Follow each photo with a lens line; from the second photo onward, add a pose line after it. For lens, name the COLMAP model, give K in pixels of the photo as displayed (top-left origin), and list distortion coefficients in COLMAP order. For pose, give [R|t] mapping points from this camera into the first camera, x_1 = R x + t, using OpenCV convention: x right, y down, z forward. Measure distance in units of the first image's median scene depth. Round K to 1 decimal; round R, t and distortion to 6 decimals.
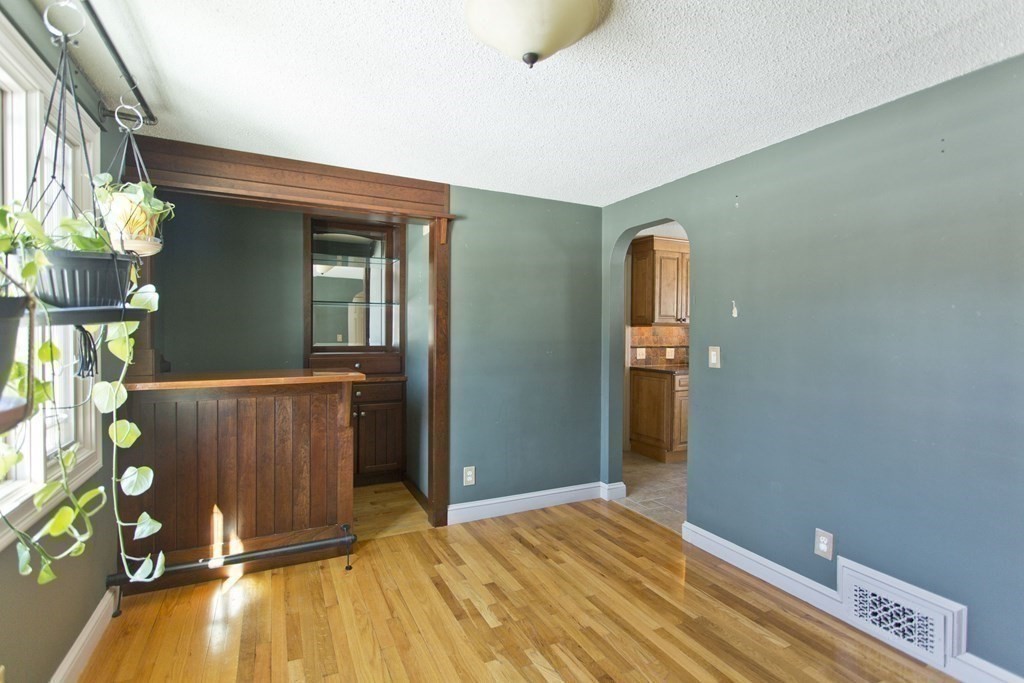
lens RADIAL K [[492.0, 0, 512.3], [0, 492.0, 337.6], [0, 0, 1]] dist [0.004335, 0.001031]
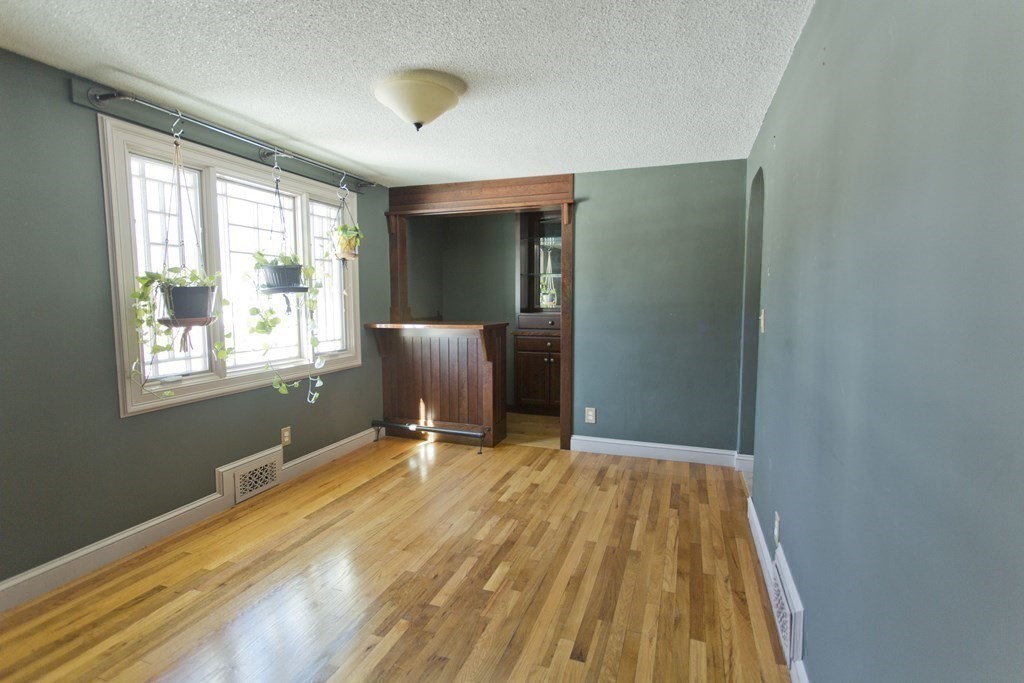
lens RADIAL K [[492.0, 0, 510.9], [0, 492.0, 341.6], [0, 0, 1]] dist [0.004335, 0.001031]
pose [[0.692080, 0.057435, -0.719532, 0.785578], [-0.002857, 0.997039, 0.076839, 0.009491], [0.721815, -0.051123, 0.690195, 0.042248]]
